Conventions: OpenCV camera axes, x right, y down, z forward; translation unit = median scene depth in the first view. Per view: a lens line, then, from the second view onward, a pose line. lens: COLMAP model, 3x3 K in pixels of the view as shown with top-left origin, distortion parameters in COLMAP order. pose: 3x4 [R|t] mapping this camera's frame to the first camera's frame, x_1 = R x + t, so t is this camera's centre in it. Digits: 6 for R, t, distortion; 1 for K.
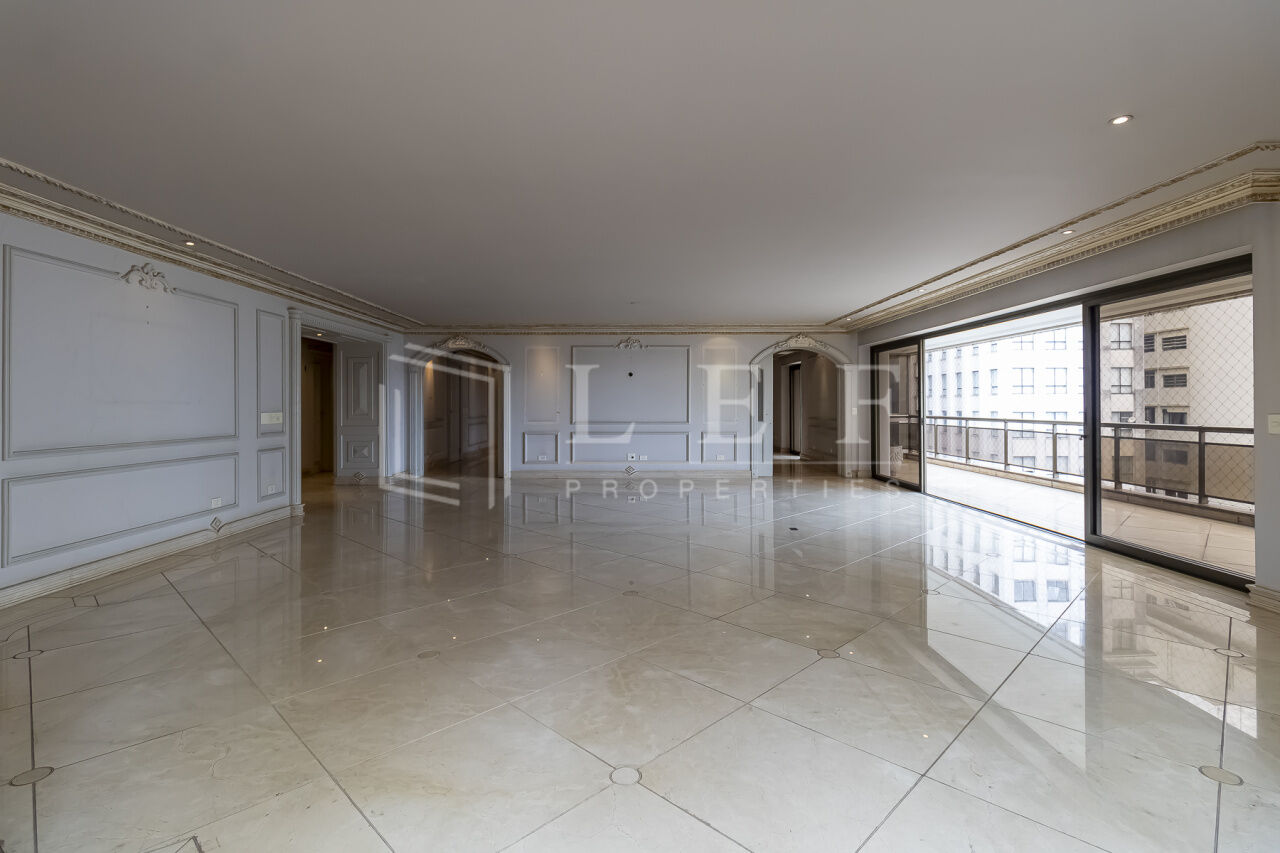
lens RADIAL K [[605.1, 0, 641.1], [0, 605.1, 400.7], [0, 0, 1]] dist [-0.000762, 0.000178]
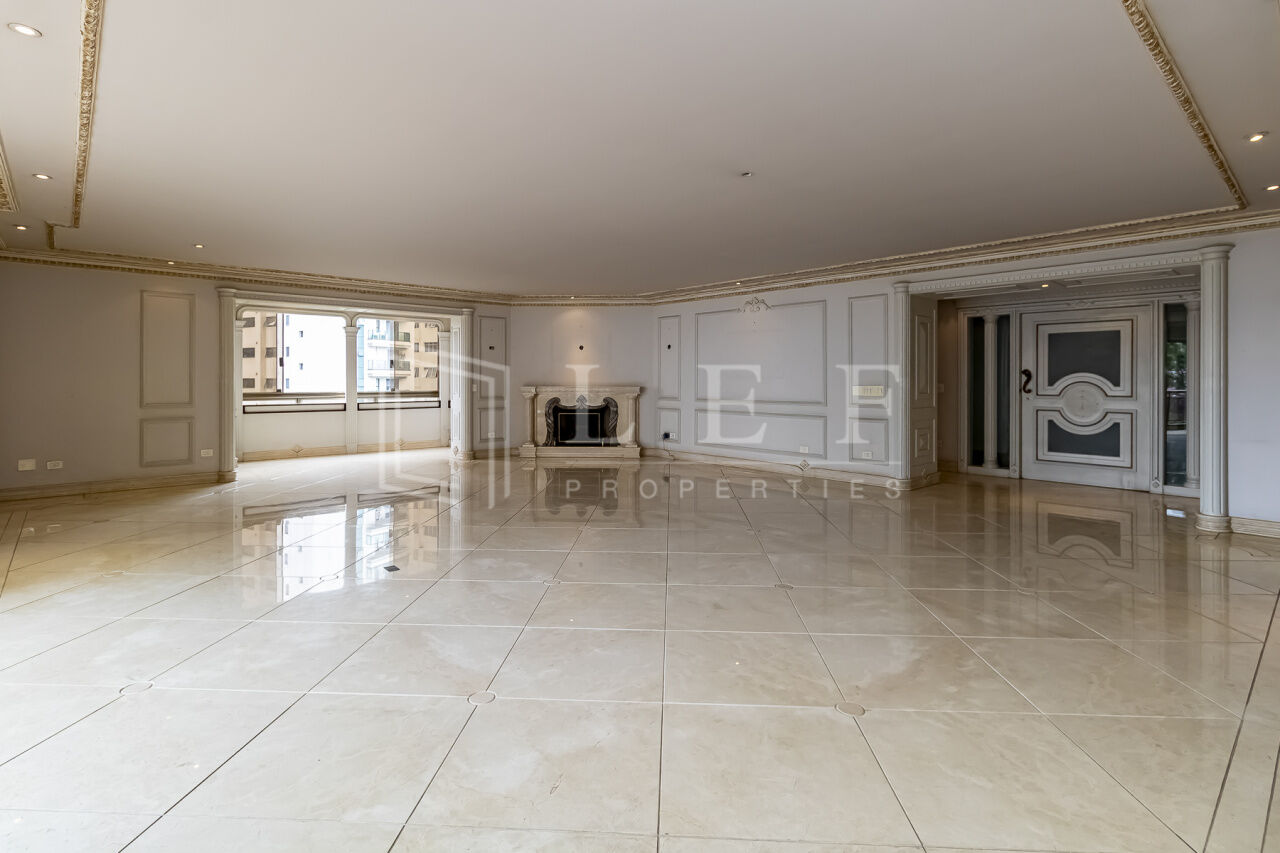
lens RADIAL K [[651.0, 0, 643.7], [0, 651.0, 382.3], [0, 0, 1]] dist [0.001190, 0.000834]
pose [[-0.751624, -0.002578, -0.659587, 0.535883], [0.001893, 0.999980, -0.006066, 0.022143], [0.659589, -0.005807, -0.751604, 1.799292]]
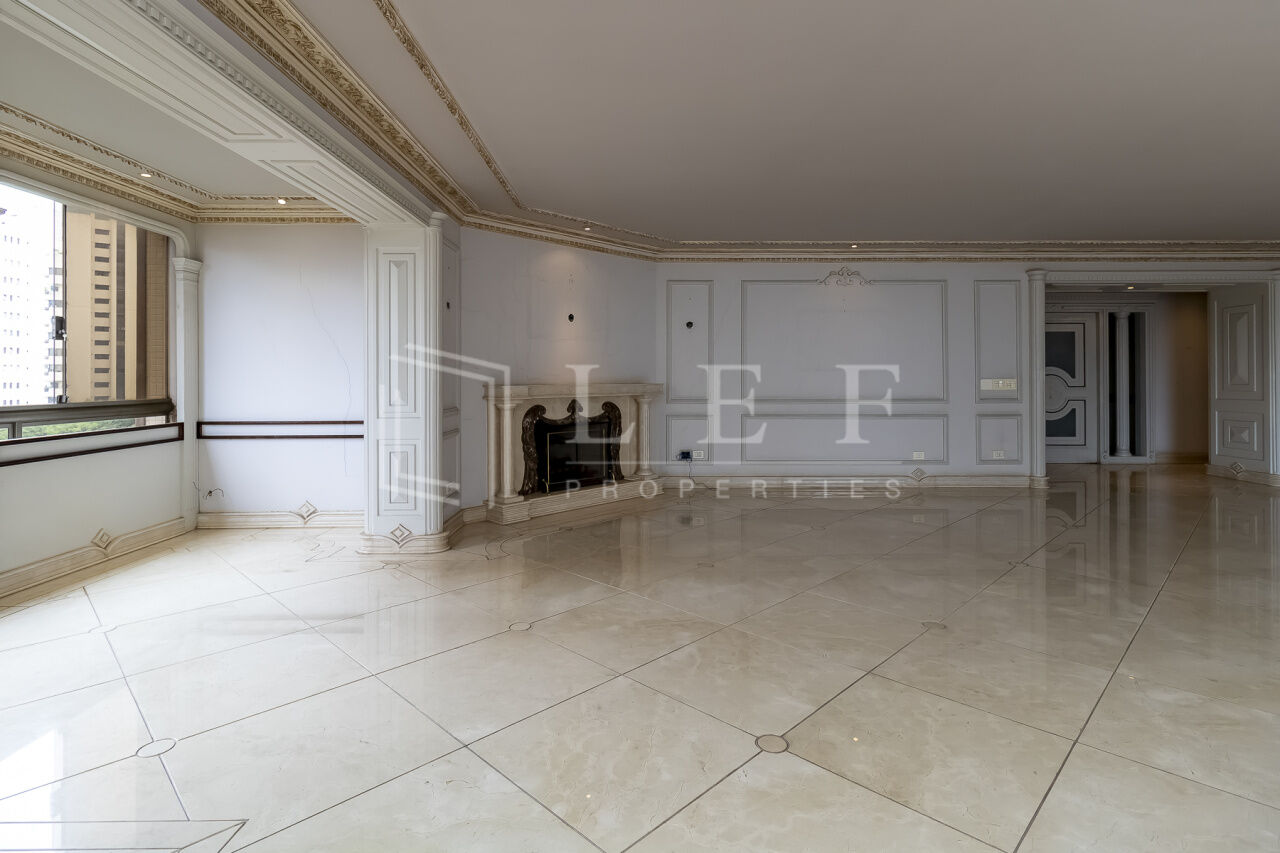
lens RADIAL K [[651.0, 0, 643.7], [0, 651.0, 382.3], [0, 0, 1]] dist [0.001190, 0.000834]
pose [[0.000604, 0.008528, -0.999963, 0.525868], [0.009471, 0.999919, 0.008533, 0.011126], [0.999955, -0.009476, 0.000523, 0.451062]]
